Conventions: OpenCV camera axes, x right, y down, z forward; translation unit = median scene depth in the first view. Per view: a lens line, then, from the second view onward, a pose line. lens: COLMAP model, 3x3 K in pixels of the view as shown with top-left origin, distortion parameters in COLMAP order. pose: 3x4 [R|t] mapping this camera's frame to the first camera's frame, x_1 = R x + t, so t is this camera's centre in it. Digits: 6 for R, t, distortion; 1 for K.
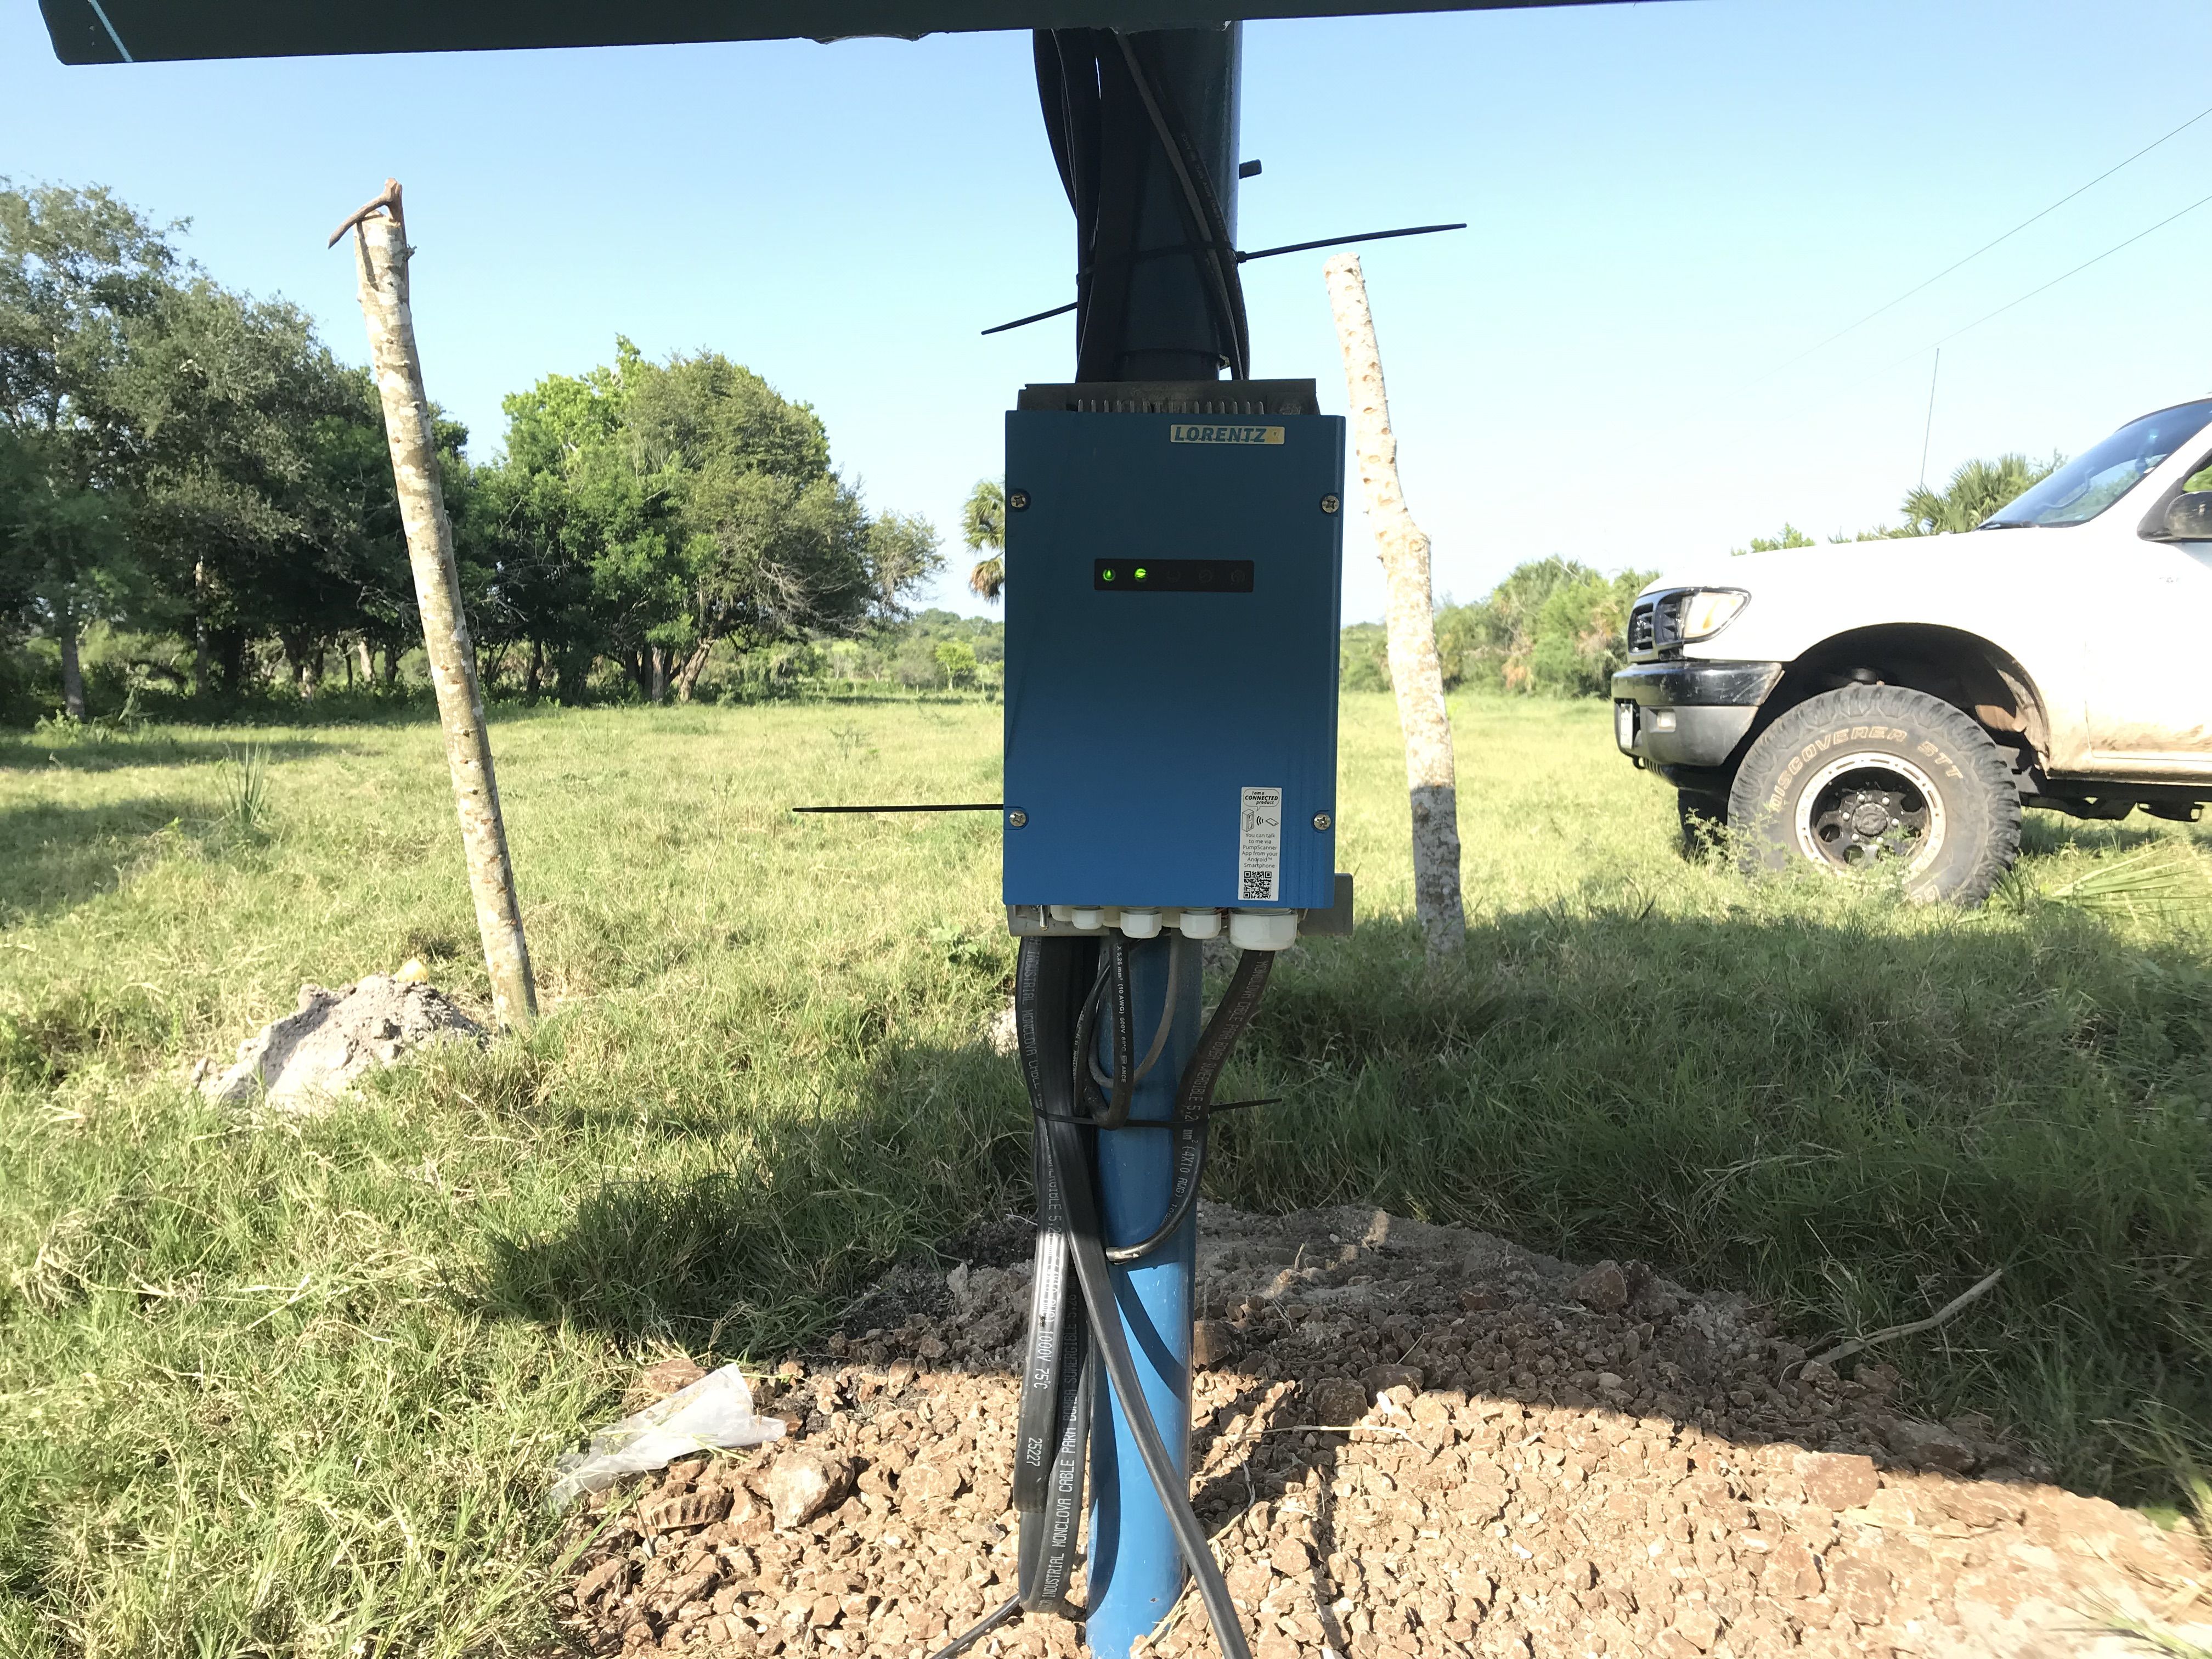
lens RADIAL K [[1826.6, 0, 1097.2], [0, 1826.6, 870.6], [0, 0, 1]] dist [0.037834, -0.064147]
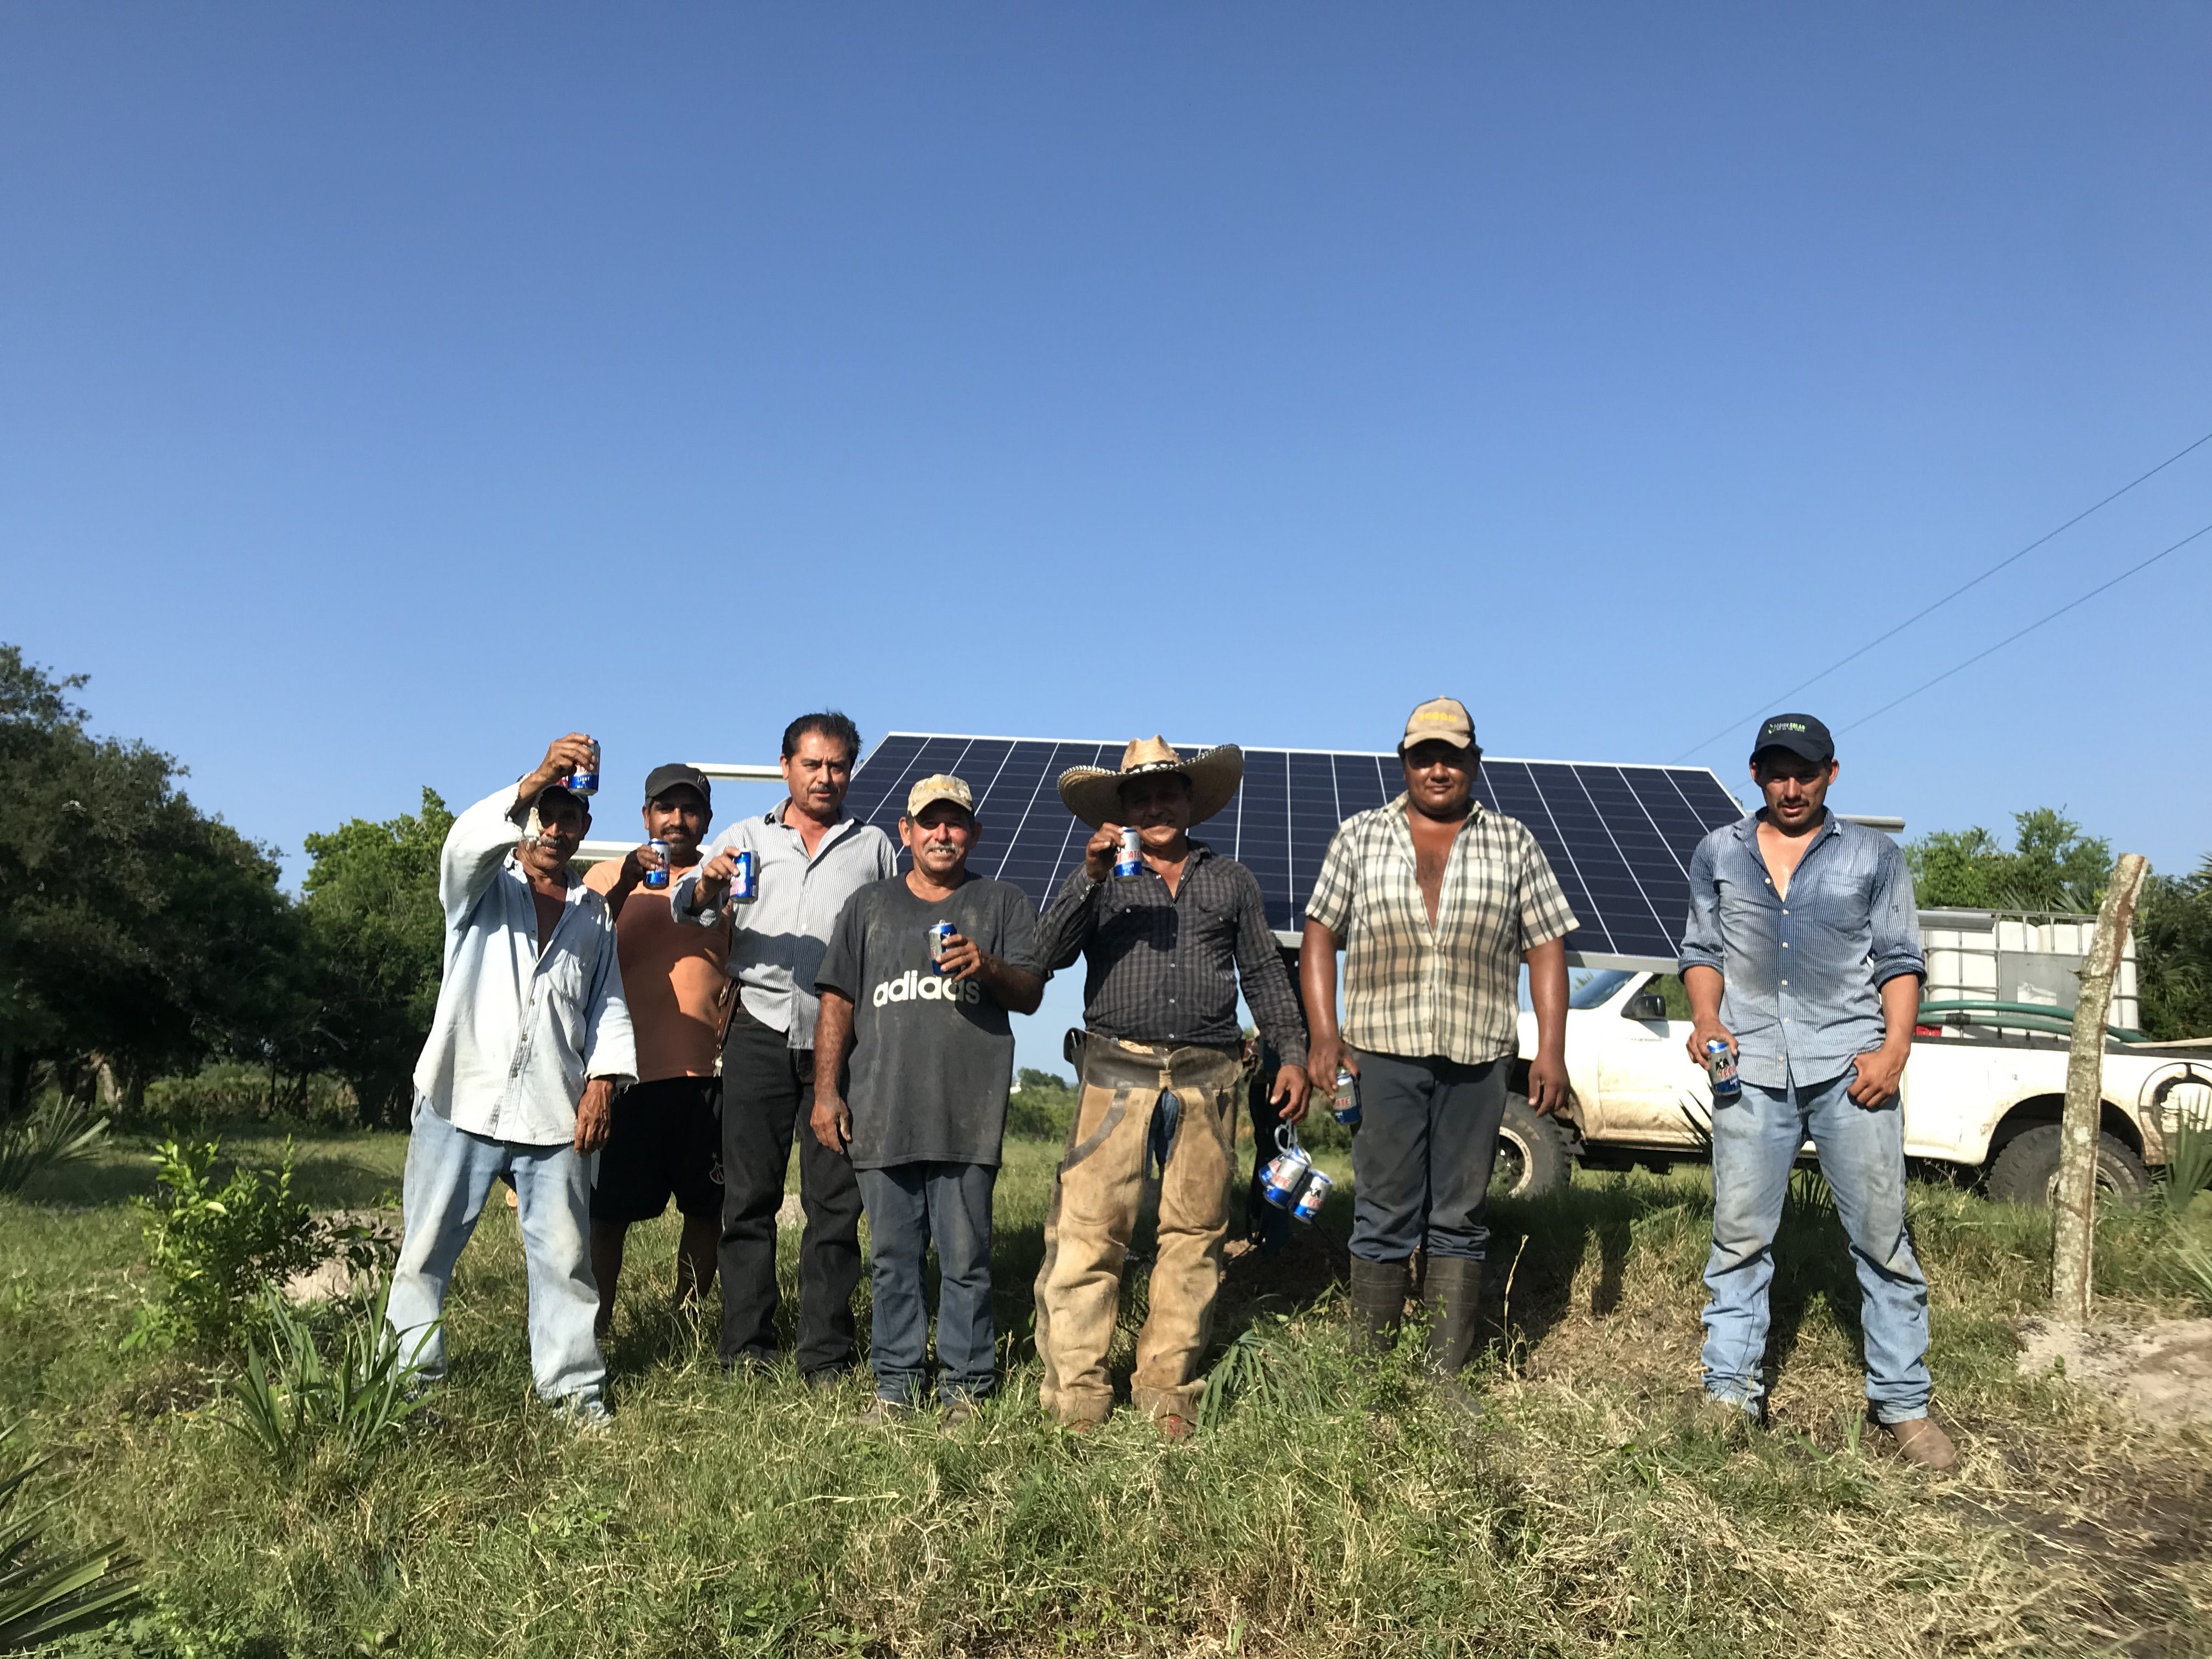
lens RADIAL K [[1826.6, 0, 1117.1], [0, 1826.6, 791.2], [0, 0, 1]] dist [0.037834, -0.064147]
pose [[0.986994, 0.054670, 0.151175, -0.255455], [-0.009033, 0.957770, -0.287393, 0.147849], [-0.160503, 0.282289, 0.945807, -0.794042]]
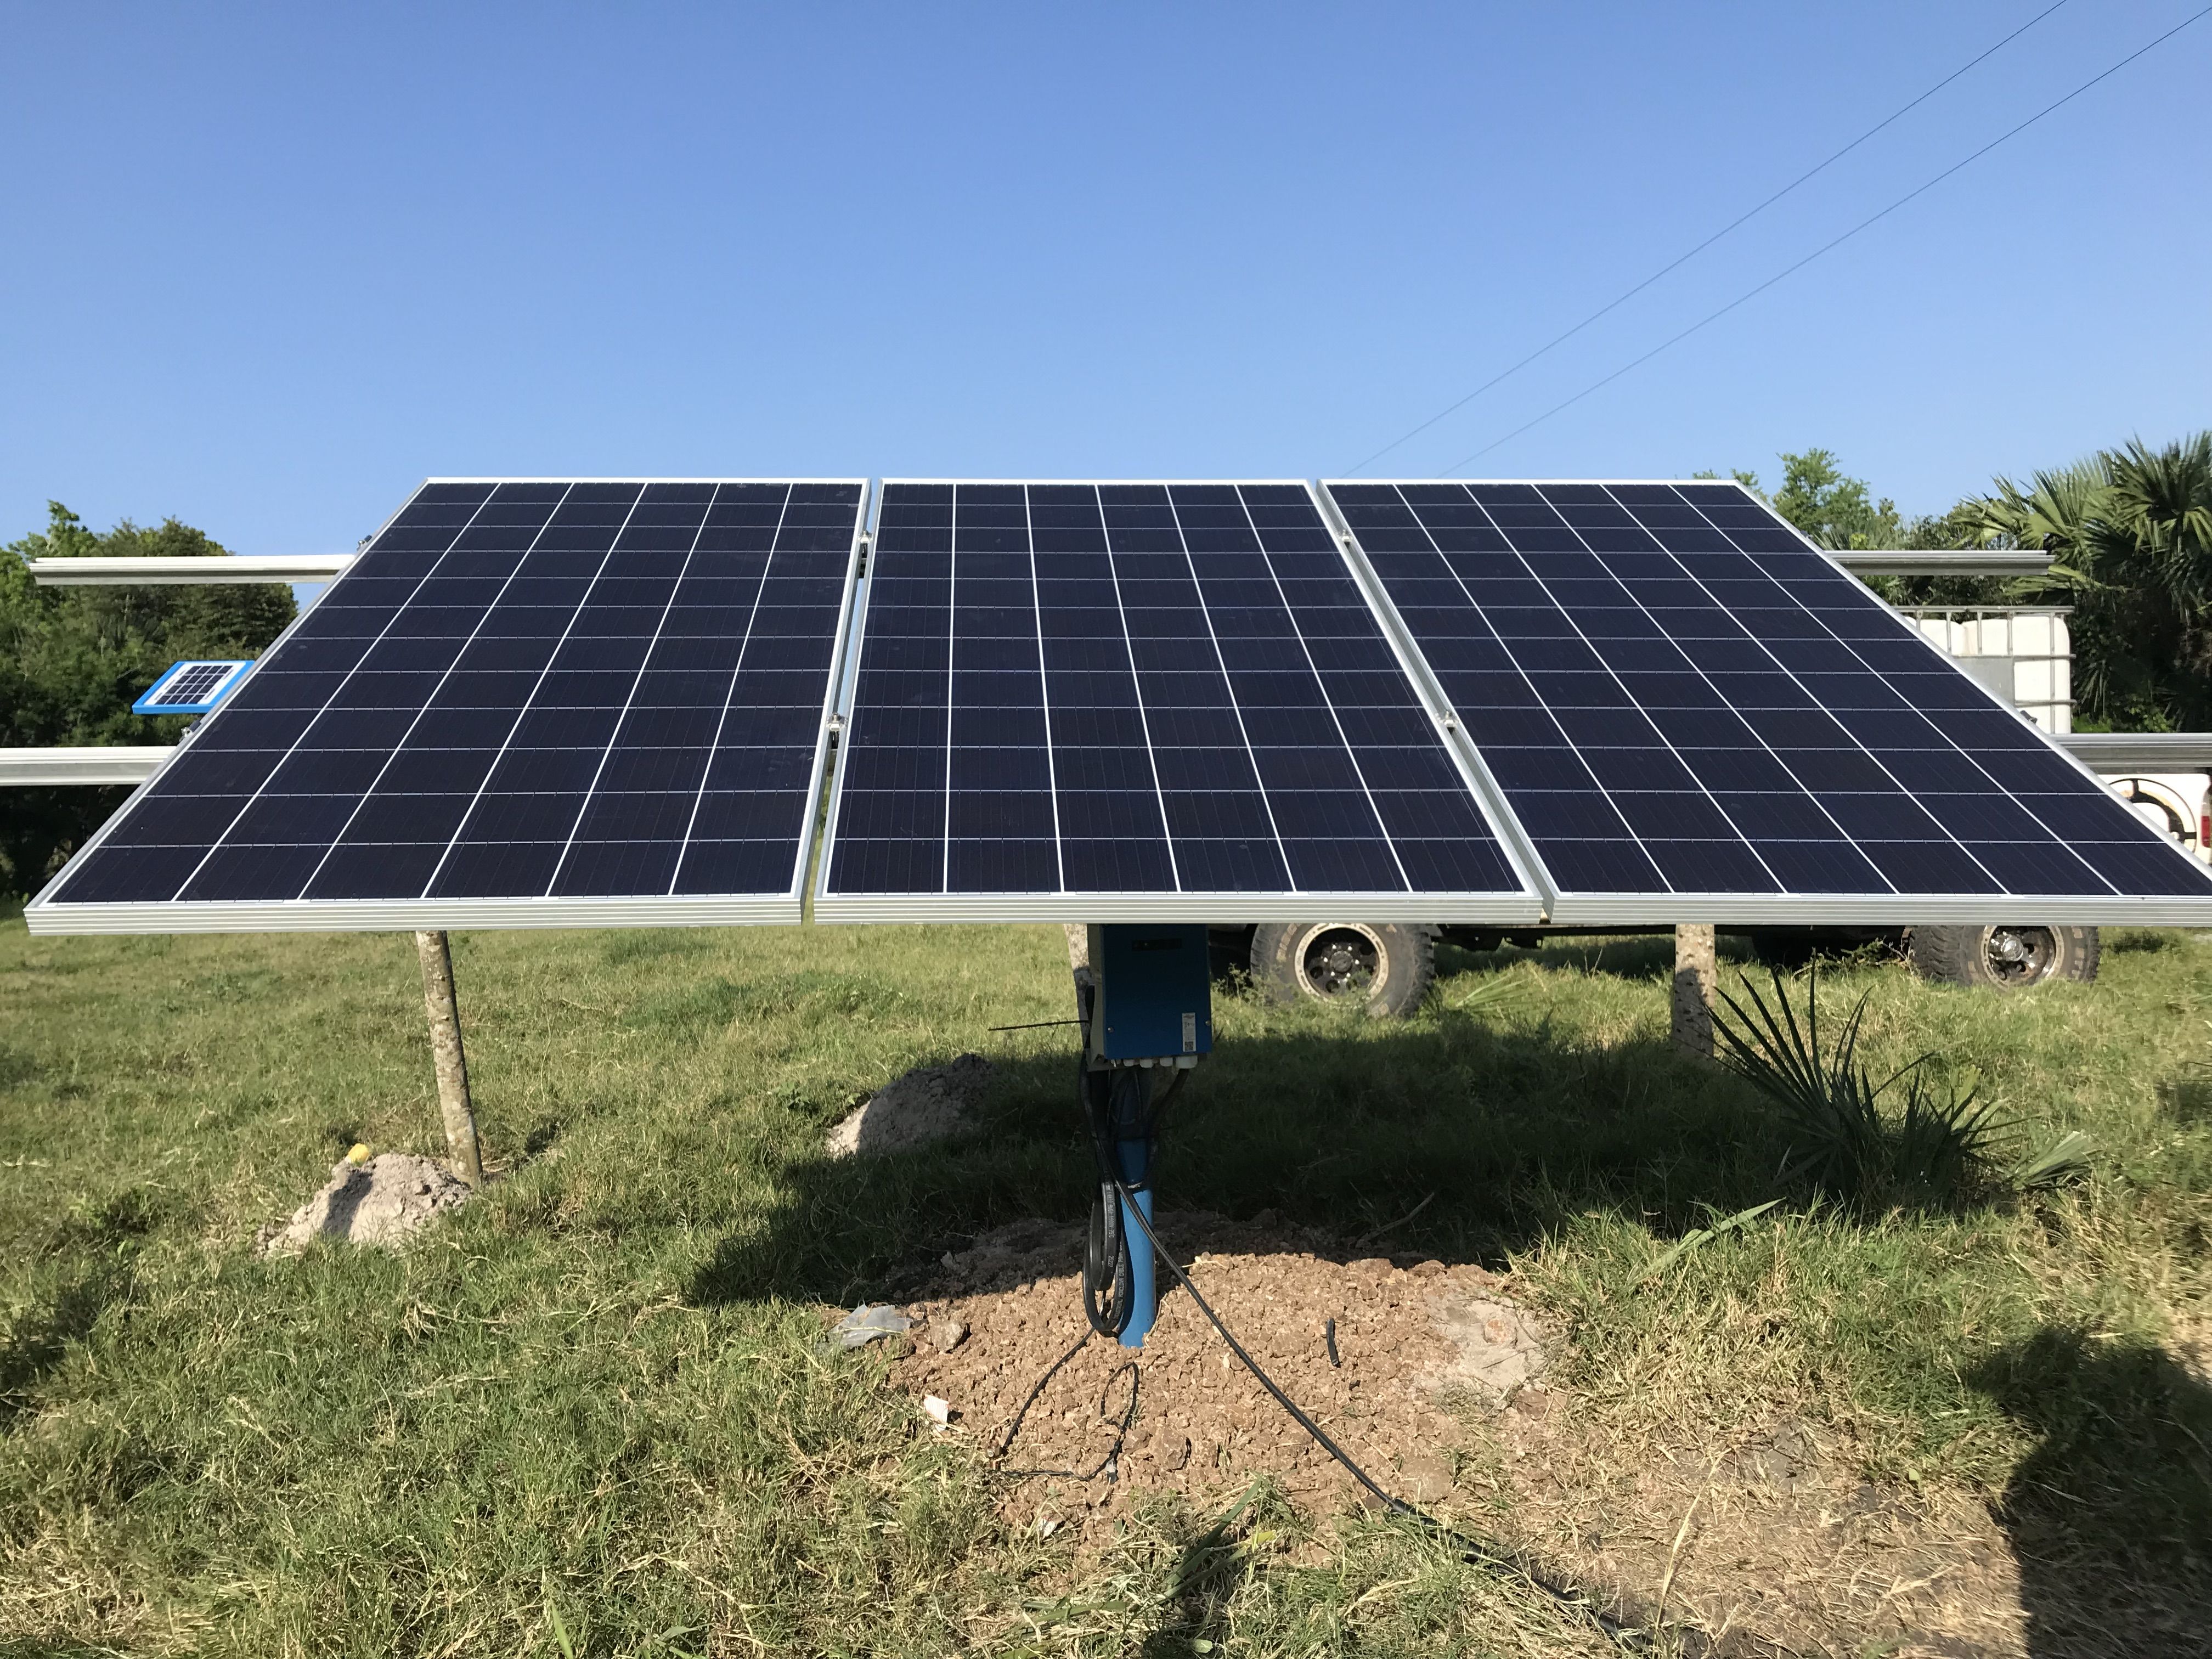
lens RADIAL K [[1826.6, 0, 1114.6], [0, 1826.6, 833.6], [0, 0, 1]] dist [0.037834, -0.064147]
pose [[0.957017, -0.045898, 0.286376, -0.176606], [0.073239, 0.993643, -0.085498, -0.018568], [-0.280632, 0.102797, 0.954295, -0.377235]]
